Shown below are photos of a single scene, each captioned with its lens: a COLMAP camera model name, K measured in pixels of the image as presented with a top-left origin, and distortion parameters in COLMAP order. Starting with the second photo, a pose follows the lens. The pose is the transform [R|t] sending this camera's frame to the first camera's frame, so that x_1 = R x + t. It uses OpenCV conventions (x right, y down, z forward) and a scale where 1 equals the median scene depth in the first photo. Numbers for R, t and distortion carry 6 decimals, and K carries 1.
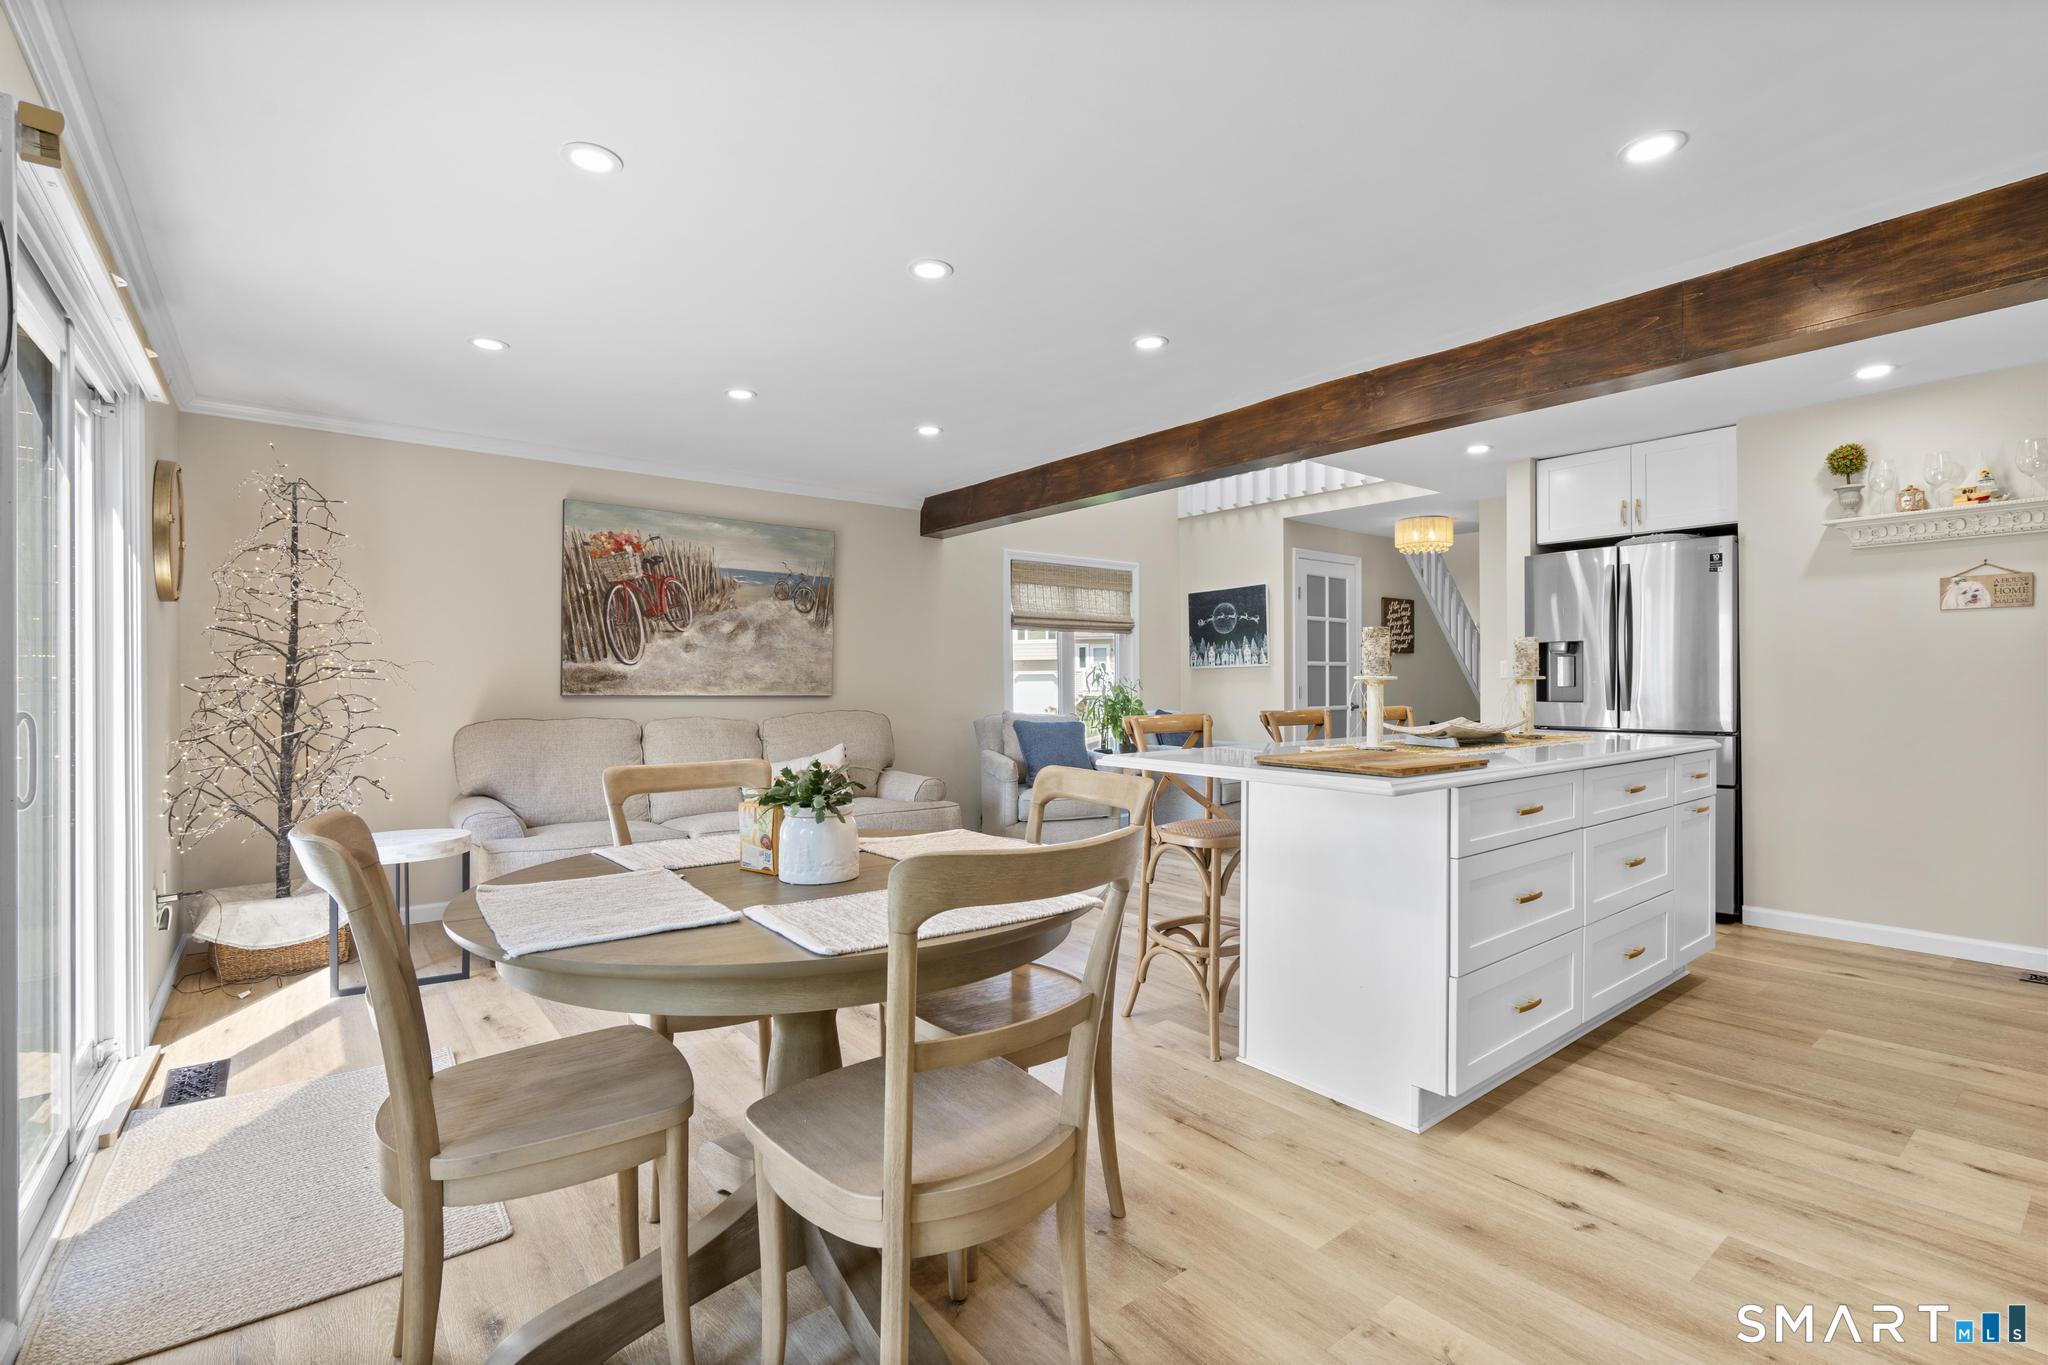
lens RADIAL K [[926.0, 0, 1032.4], [0, 926.0, 684.6], [0, 0, 1]] dist [-0.006279, 0.003975]
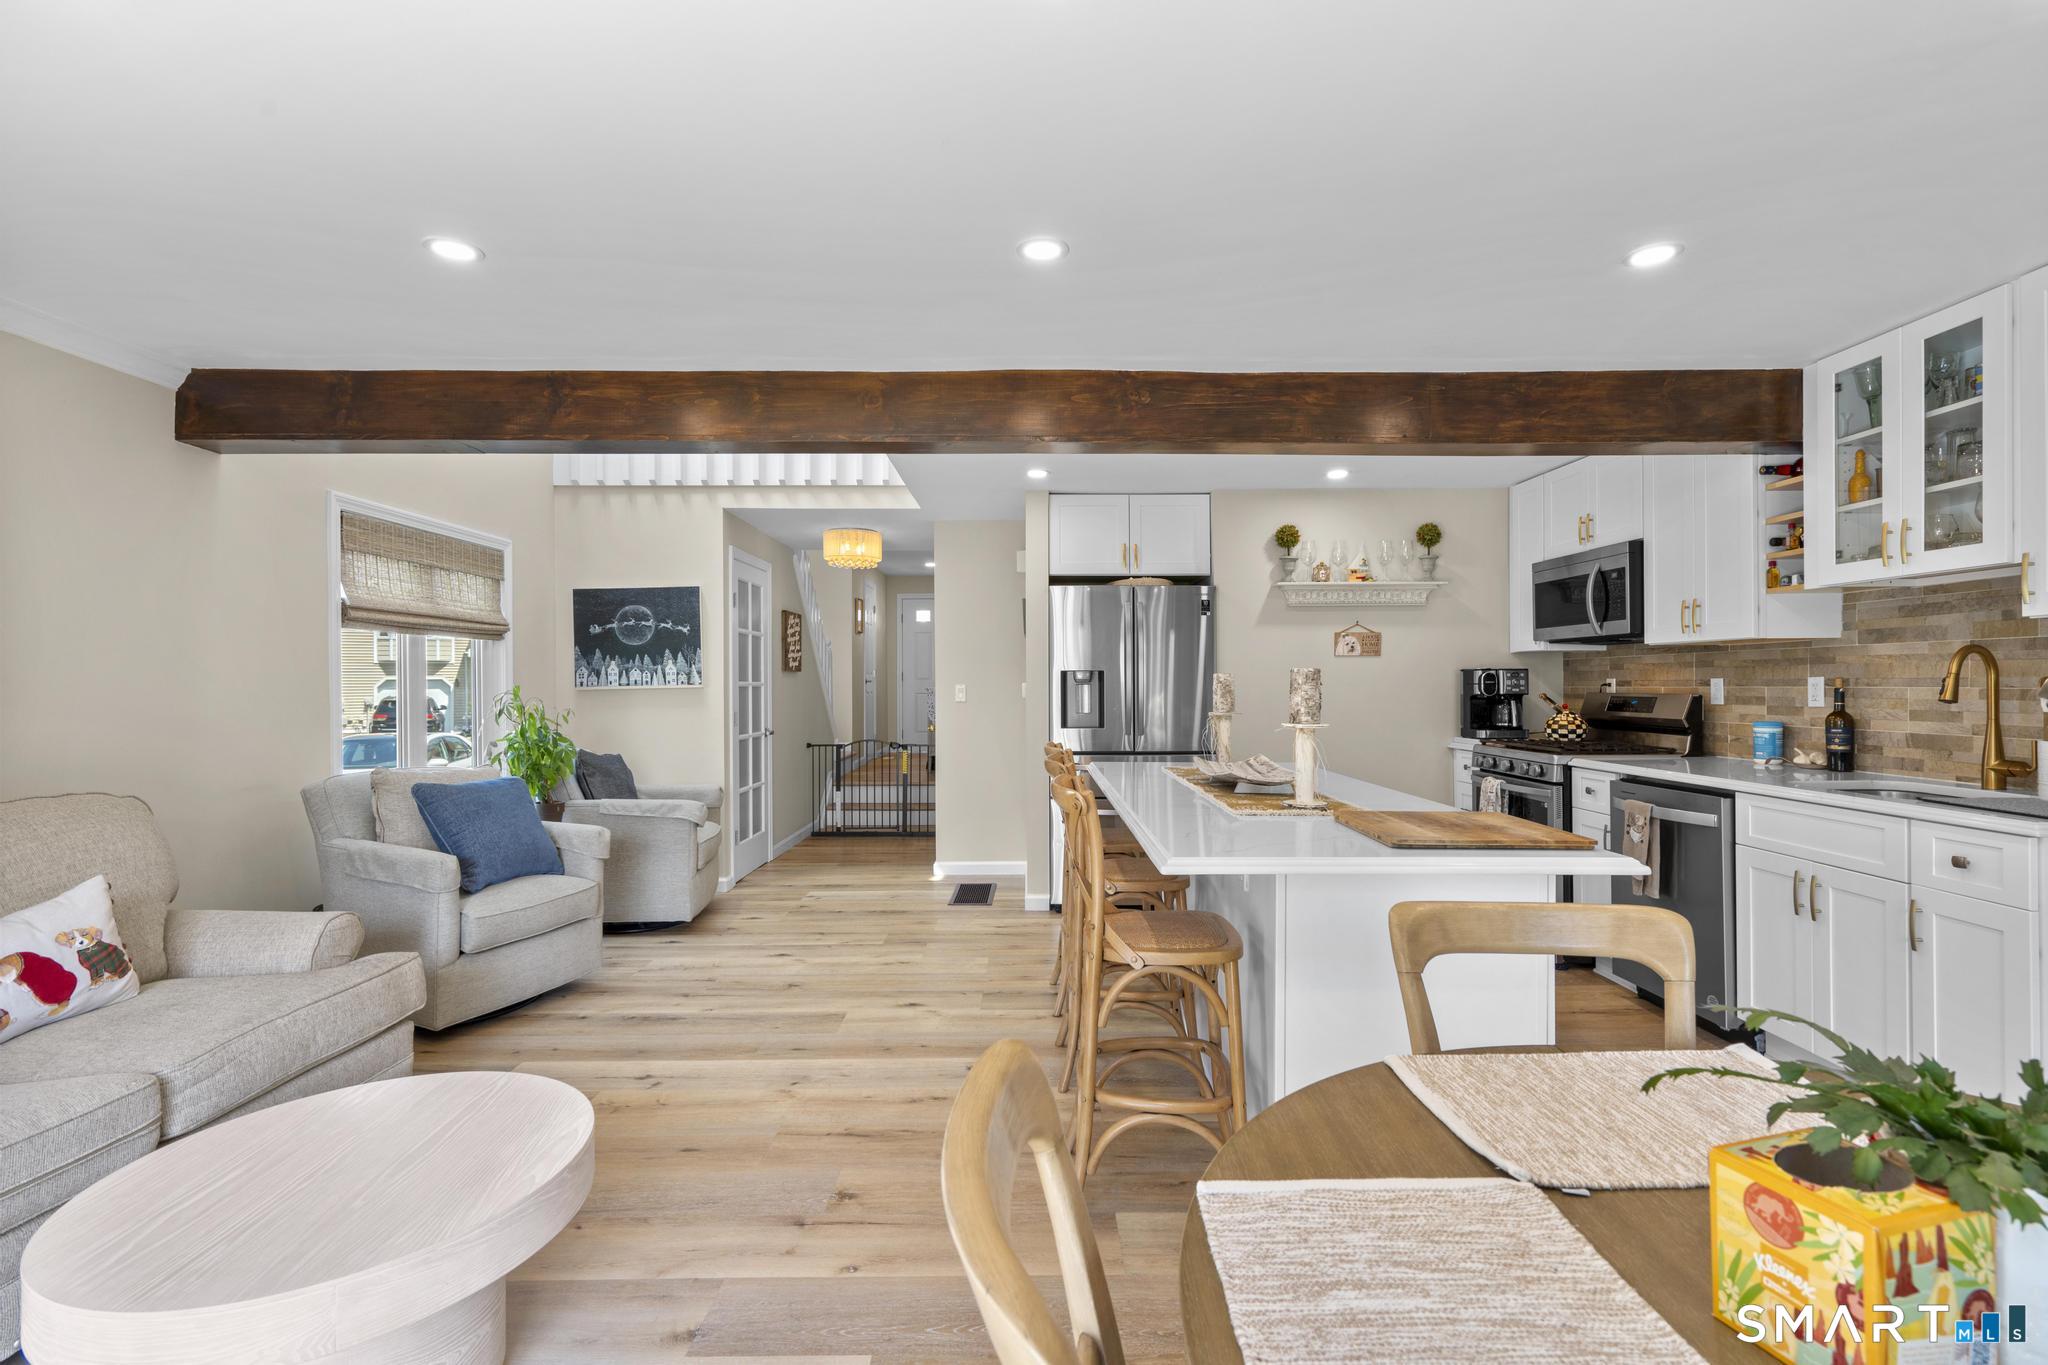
lens RADIAL K [[926.0, 0, 1034.9], [0, 926.0, 685.1], [0, 0, 1]] dist [-0.006279, 0.003975]
pose [[0.619202, 0.001485, 0.785231, -0.292753], [0.003520, 0.999983, -0.004667, -0.025705], [-0.785224, 0.005654, 0.619186, 0.394697]]
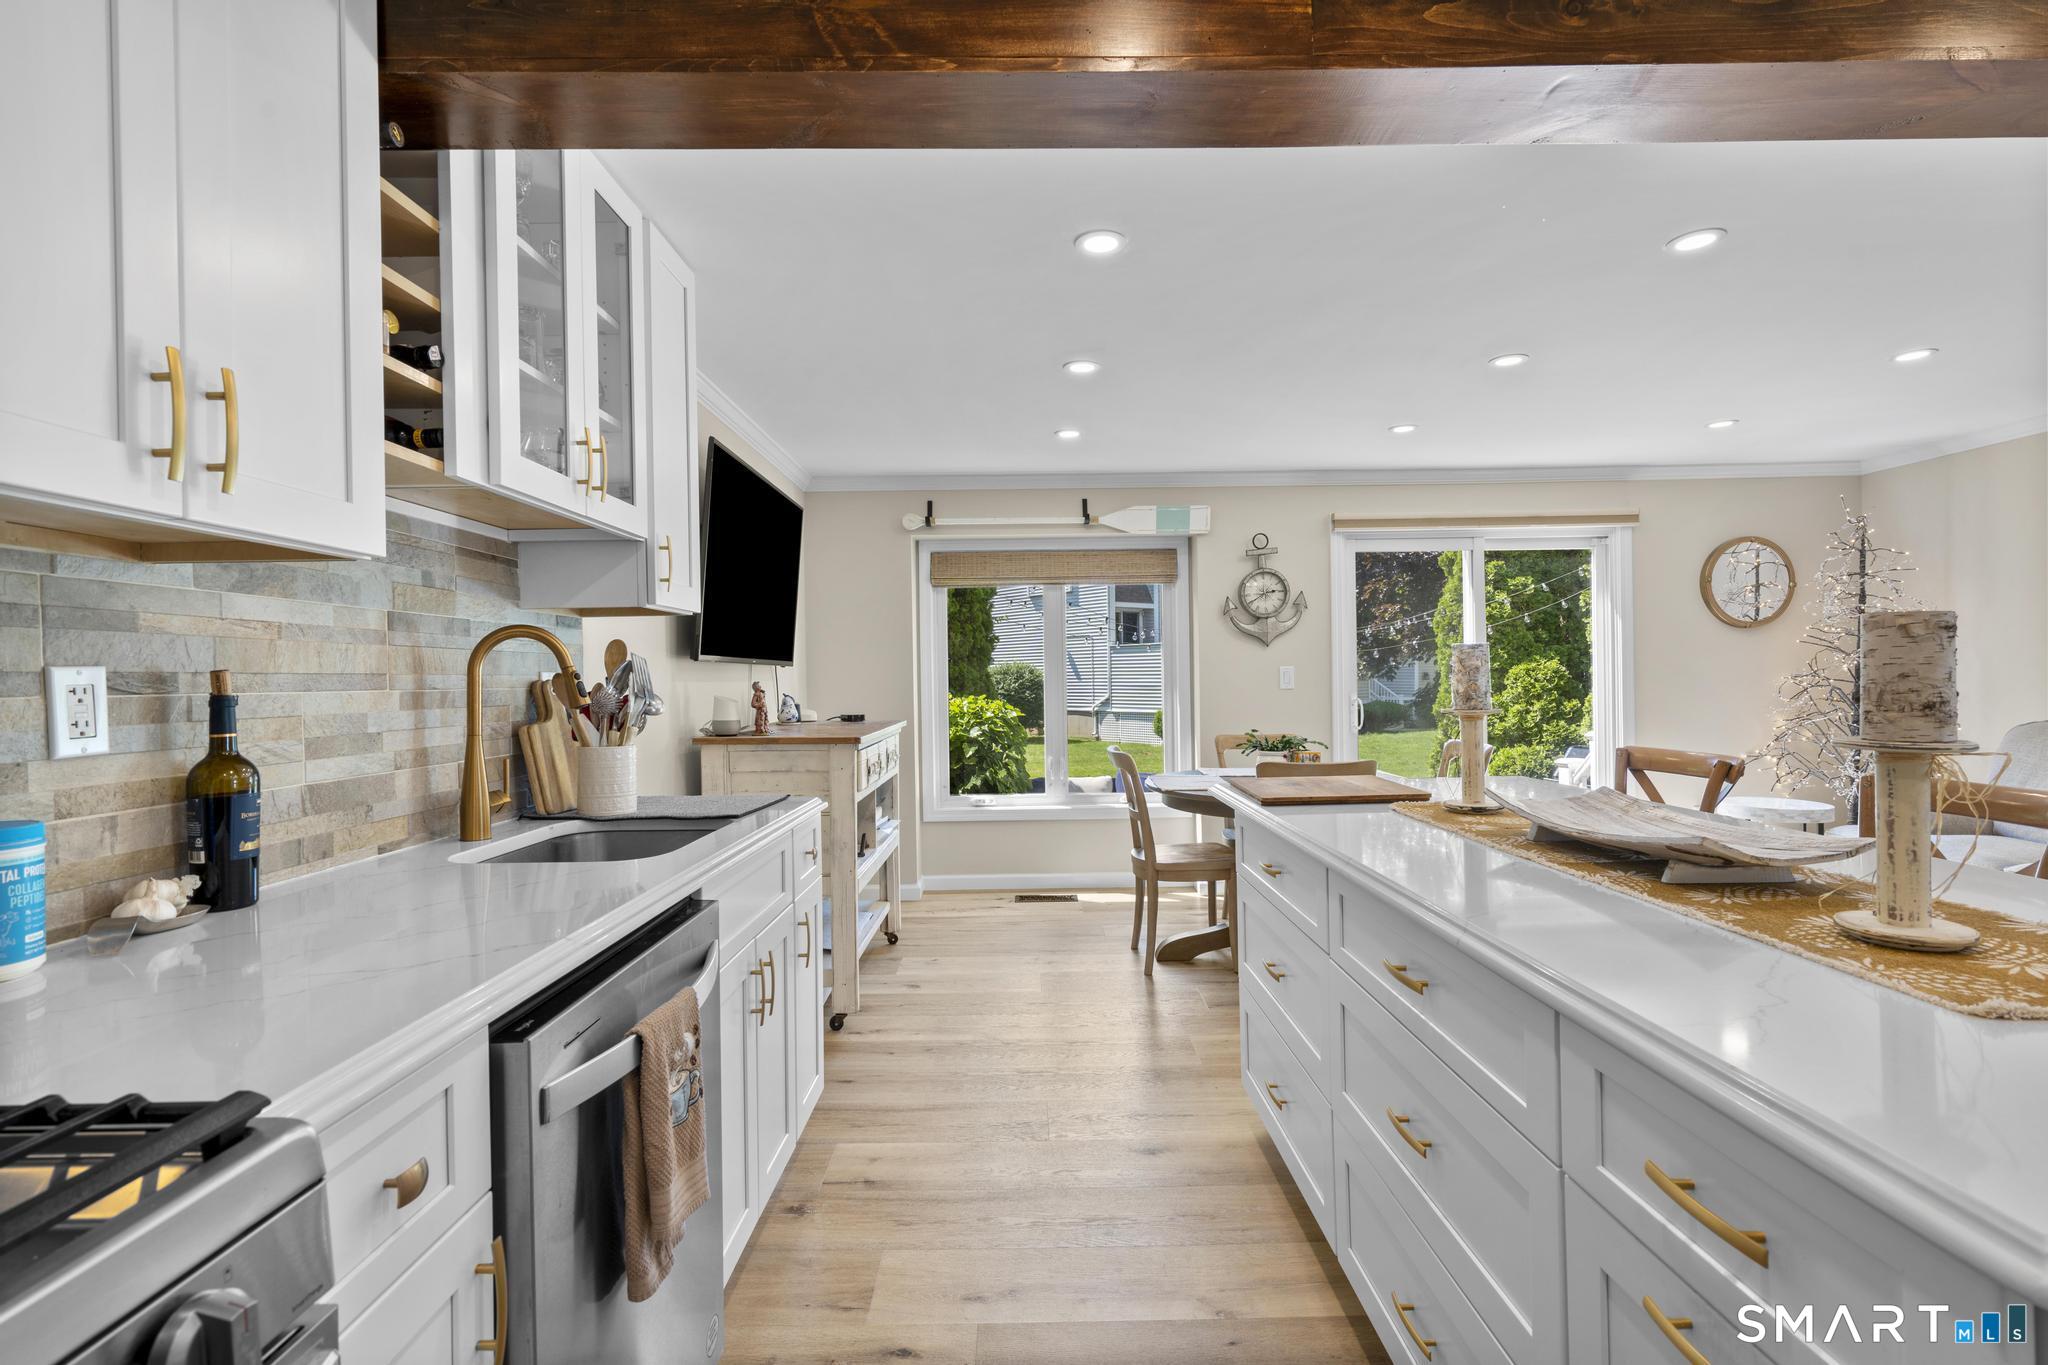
lens RADIAL K [[926.0, 0, 1033.5], [0, 926.0, 686.4], [0, 0, 1]] dist [-0.006279, 0.003975]
pose [[-0.617824, 0.021953, -0.786010, 0.707948], [0.017029, 0.999749, 0.014538, -0.027497], [0.786132, -0.004403, -0.618043, 0.712610]]
